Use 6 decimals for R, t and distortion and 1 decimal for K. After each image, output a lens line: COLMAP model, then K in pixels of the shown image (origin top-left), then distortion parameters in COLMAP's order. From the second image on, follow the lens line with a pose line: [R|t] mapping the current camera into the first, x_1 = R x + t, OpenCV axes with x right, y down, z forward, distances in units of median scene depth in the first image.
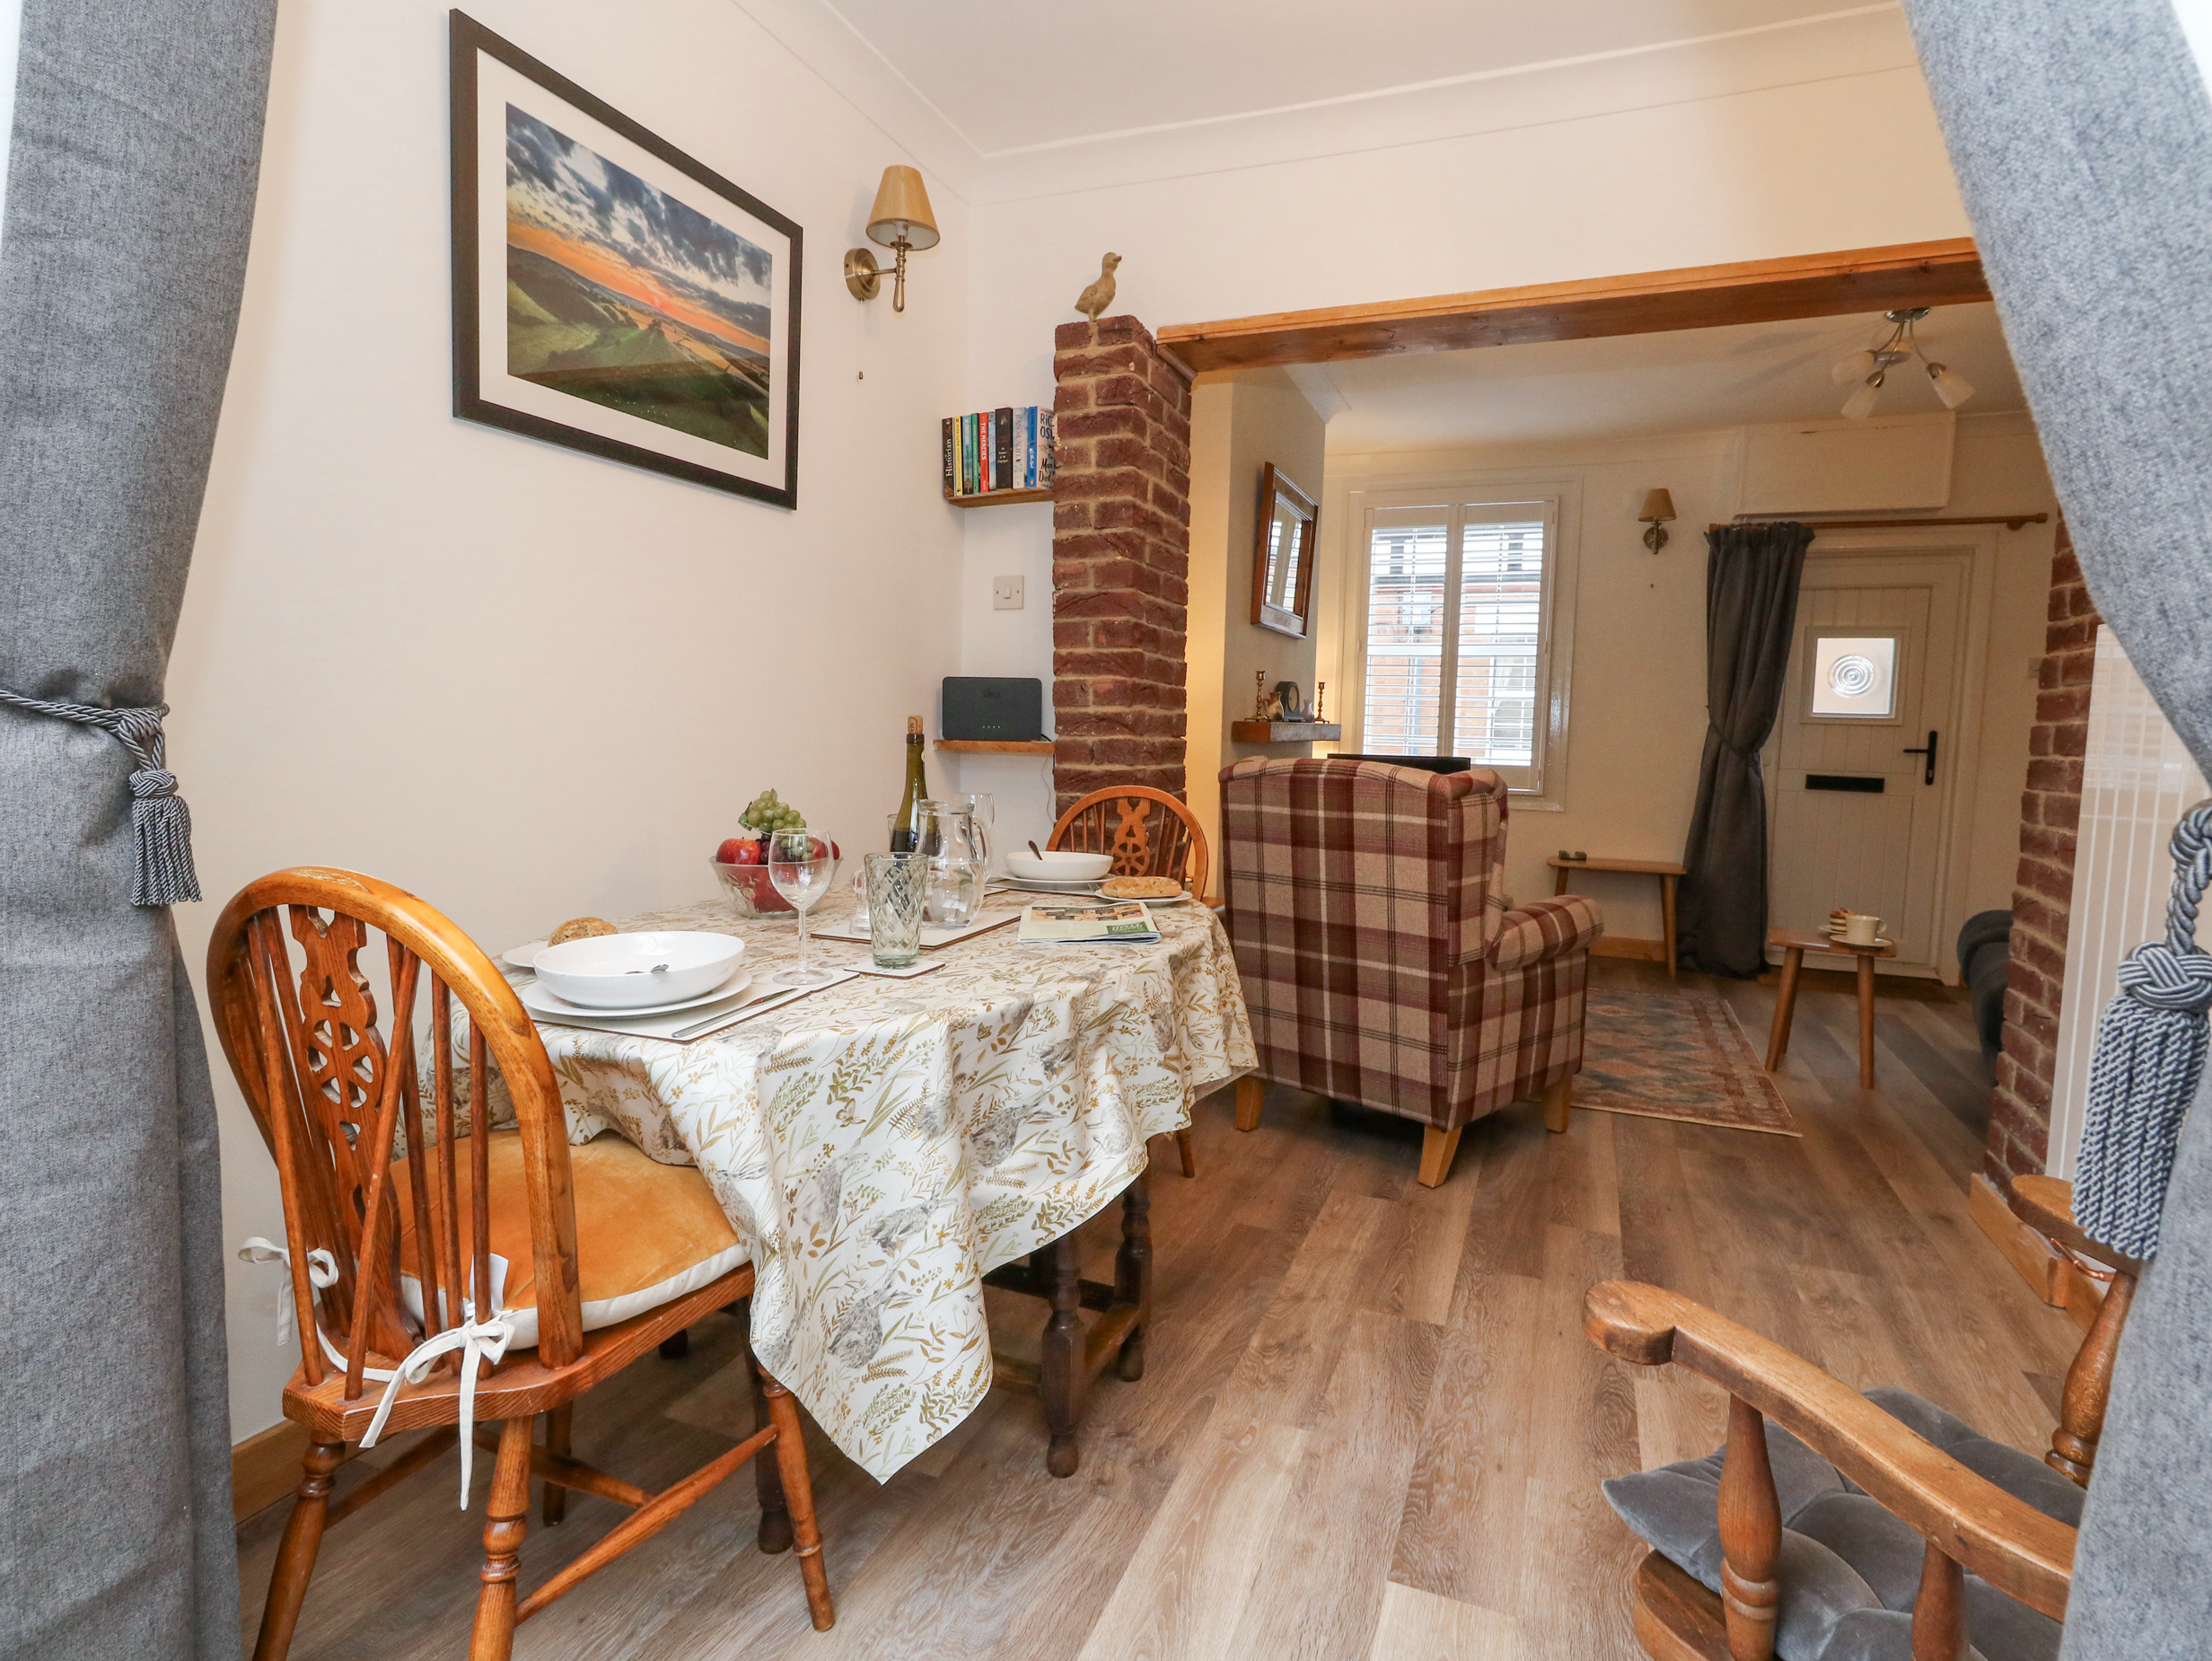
lens RADIAL K [[1160.9, 0, 1118.2], [0, 1160.9, 825.2], [0, 0, 1]] dist [-0.003495, 0.000033]
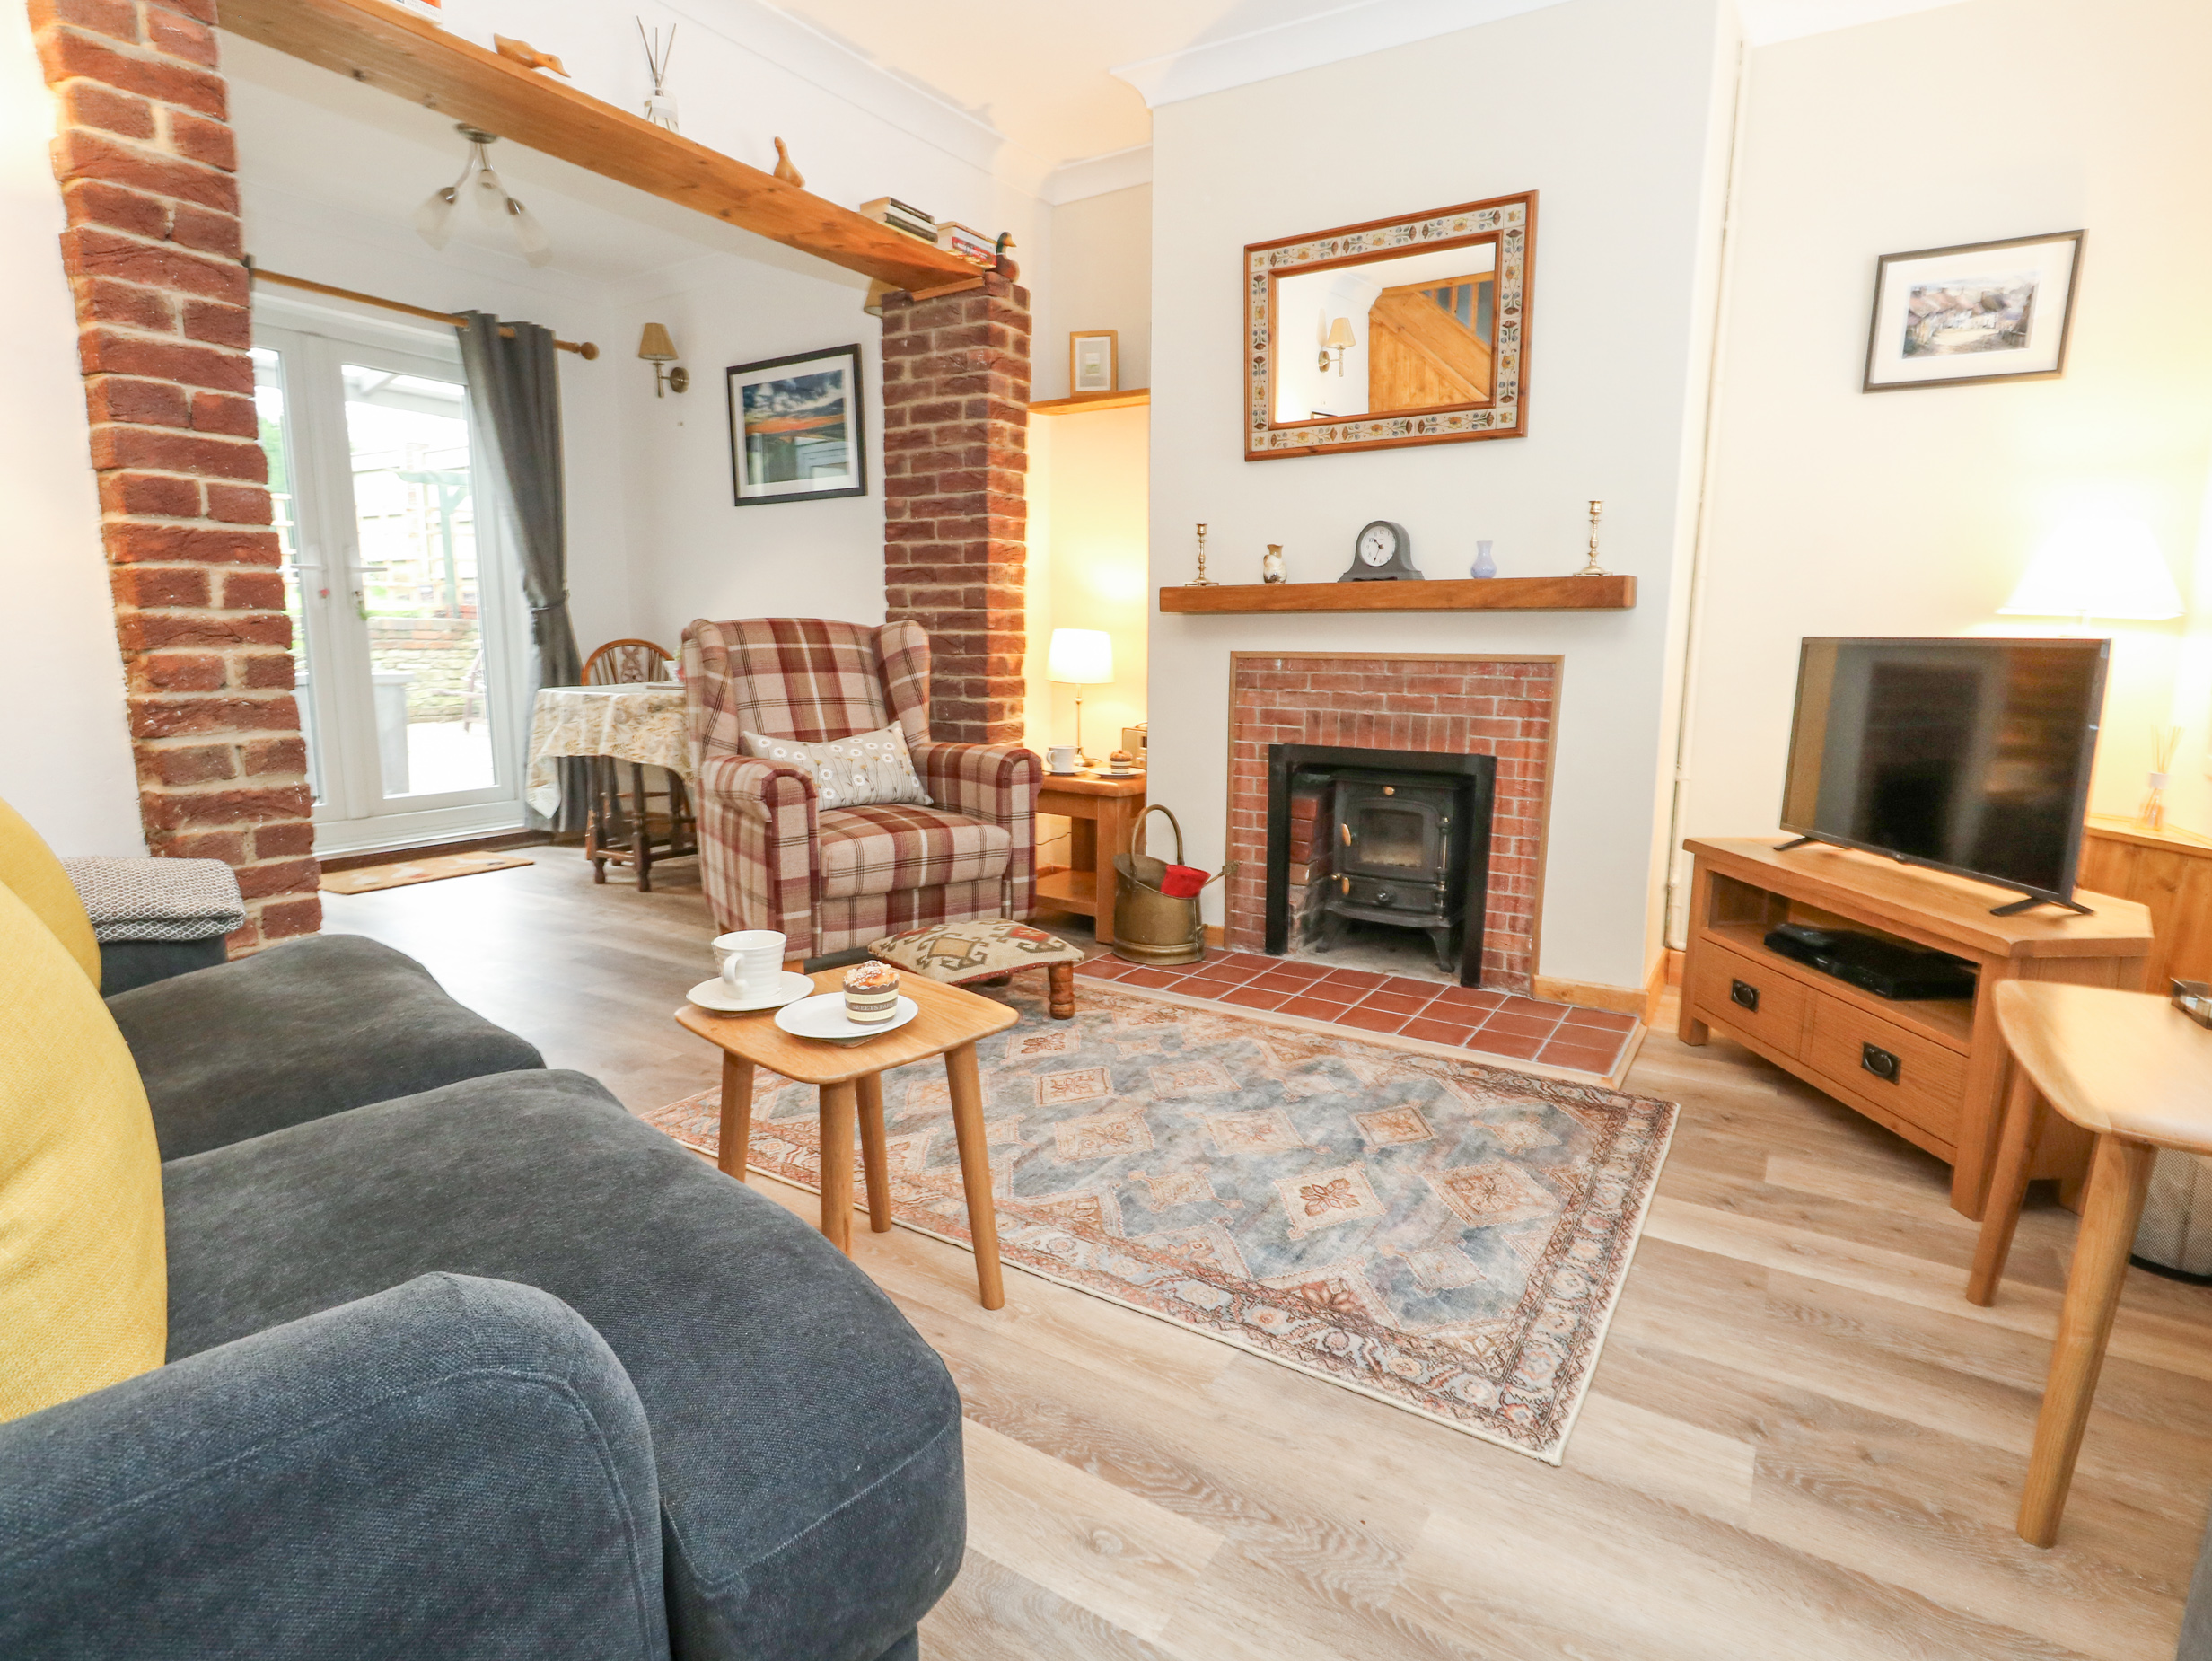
lens RADIAL K [[1160.9, 0, 1126.7], [0, 1160.9, 828.3], [0, 0, 1]] dist [-0.003495, 0.000033]
pose [[-0.183836, 0.131620, -0.974105, 0.750295], [-0.096413, 0.983802, 0.151125, -0.030727], [0.978217, 0.121699, -0.168168, 0.868245]]
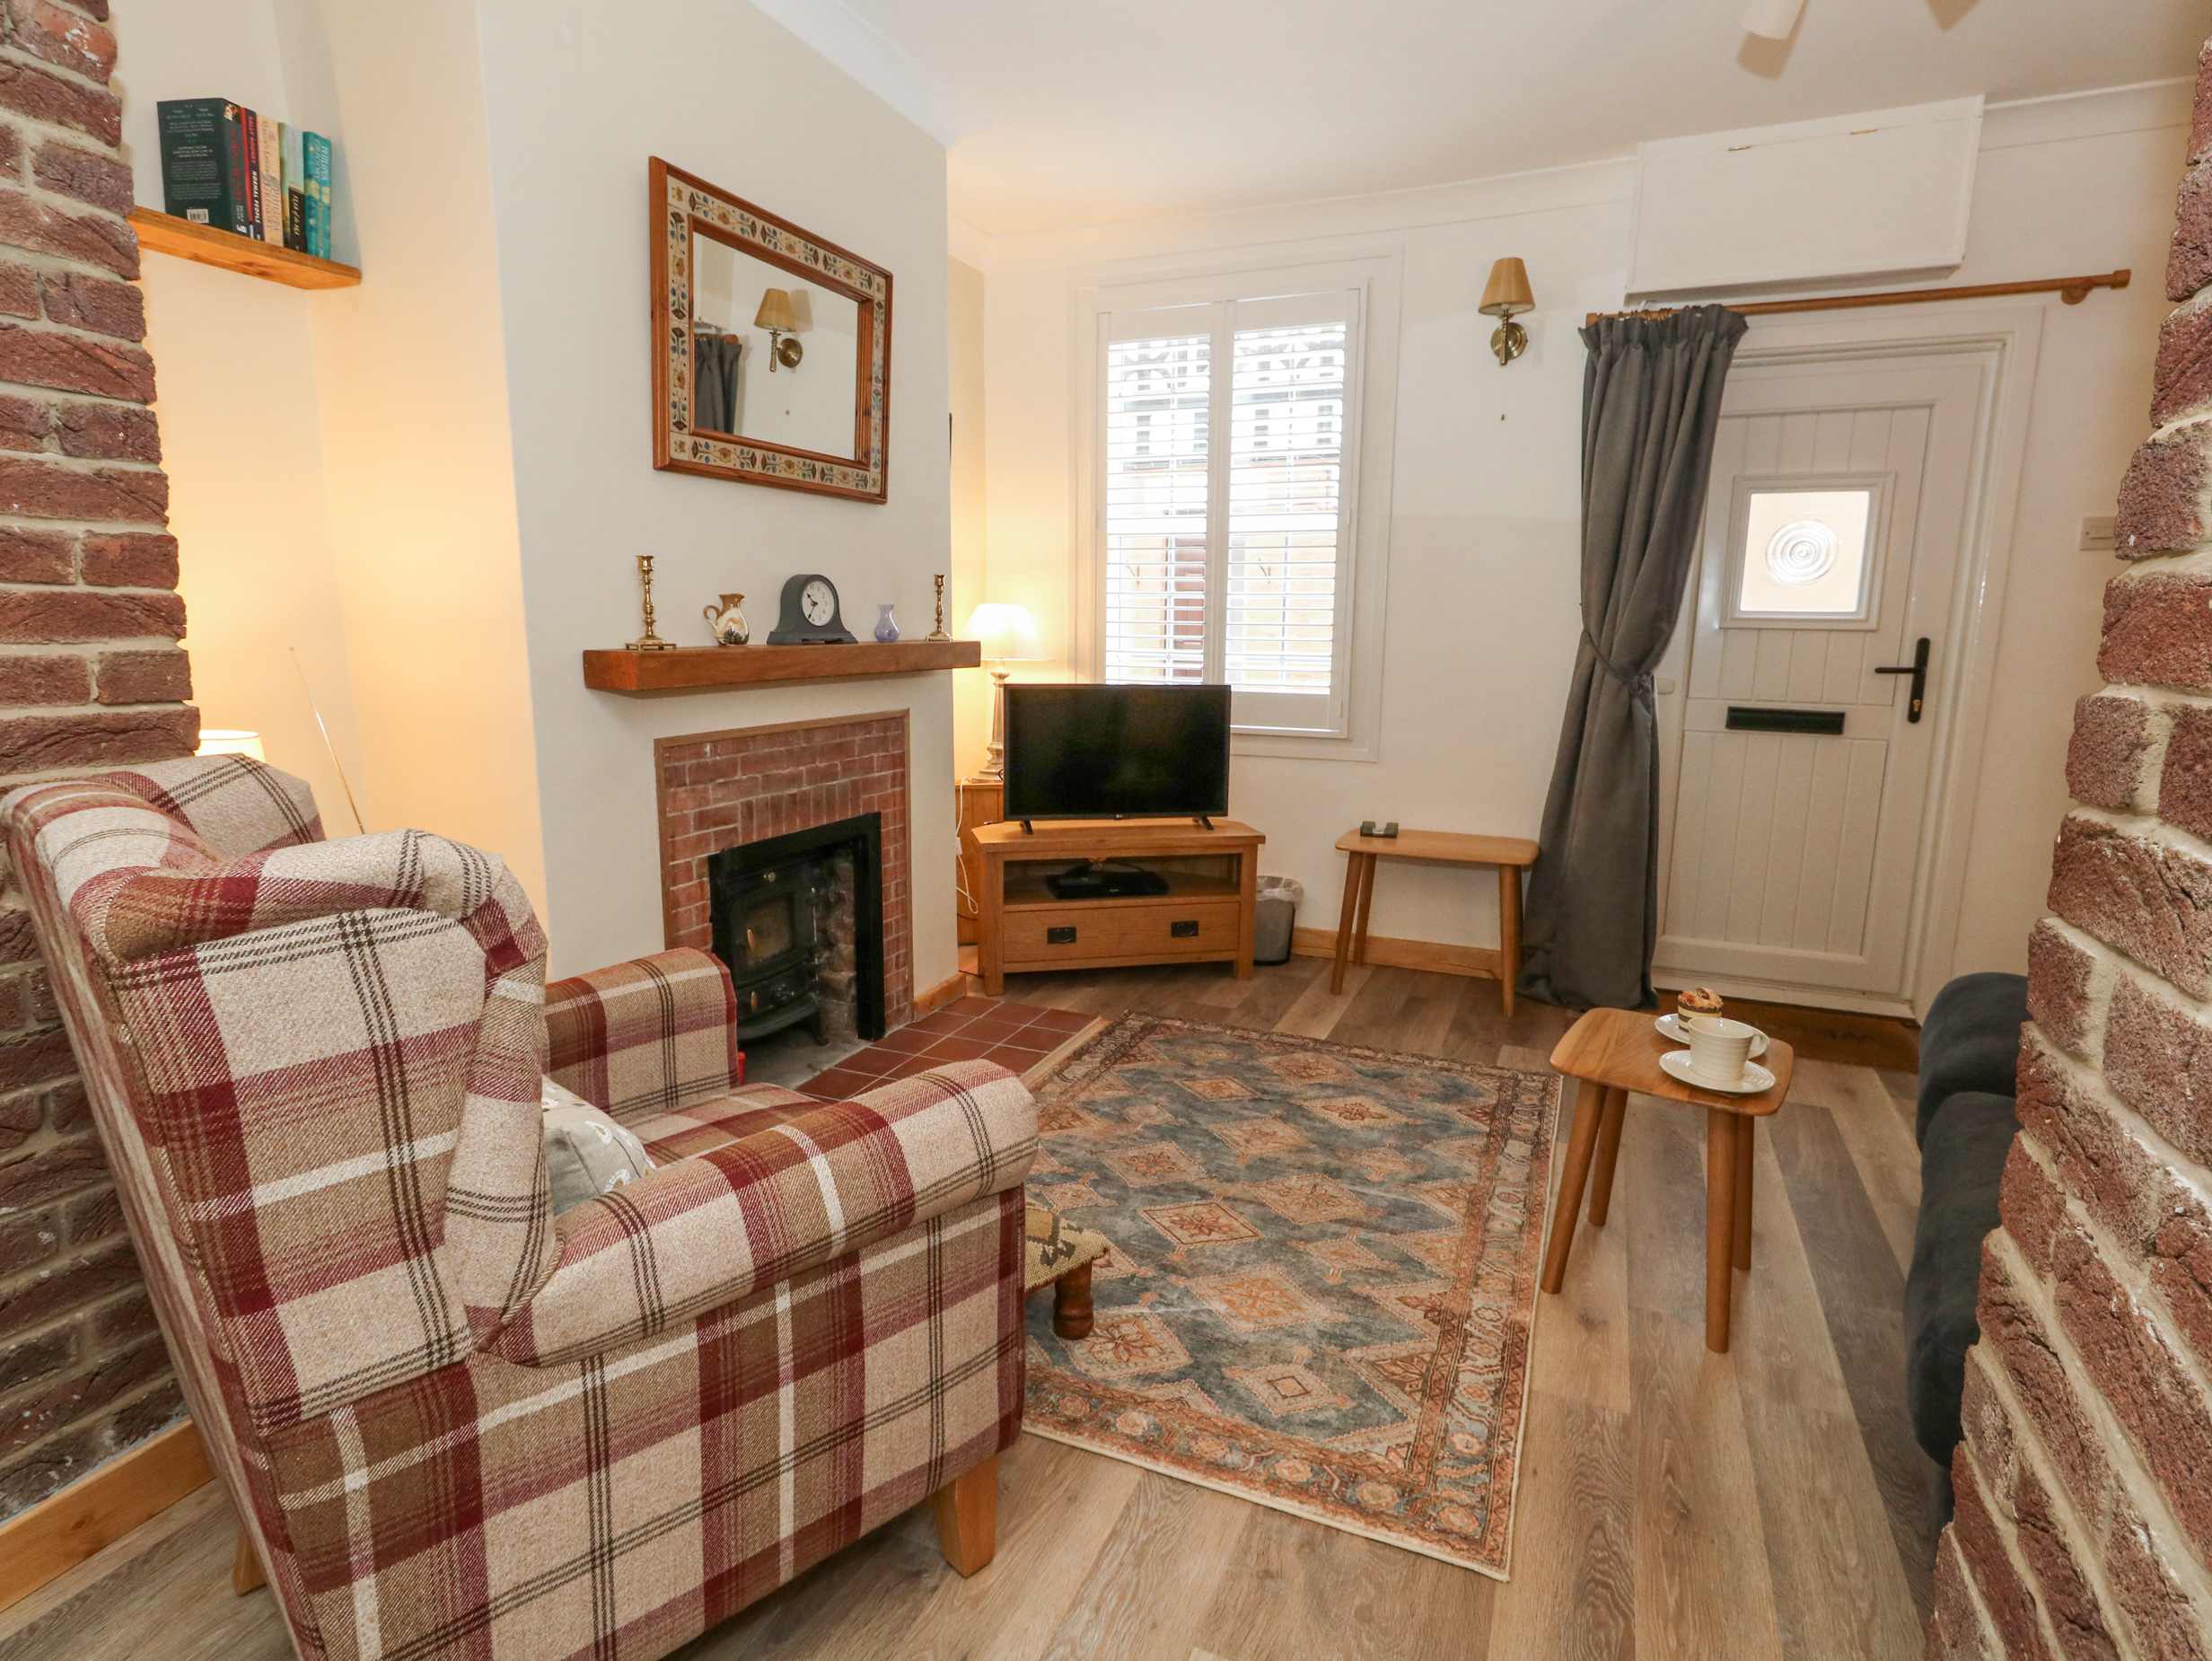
lens RADIAL K [[1160.9, 0, 1118.0], [0, 1160.9, 829.1], [0, 0, 1]] dist [-0.003495, 0.000033]
pose [[0.999695, -0.010665, -0.022281, 0.270782], [0.012637, 0.995831, 0.090335, -0.039552], [0.021225, -0.090589, 0.995662, 0.343518]]
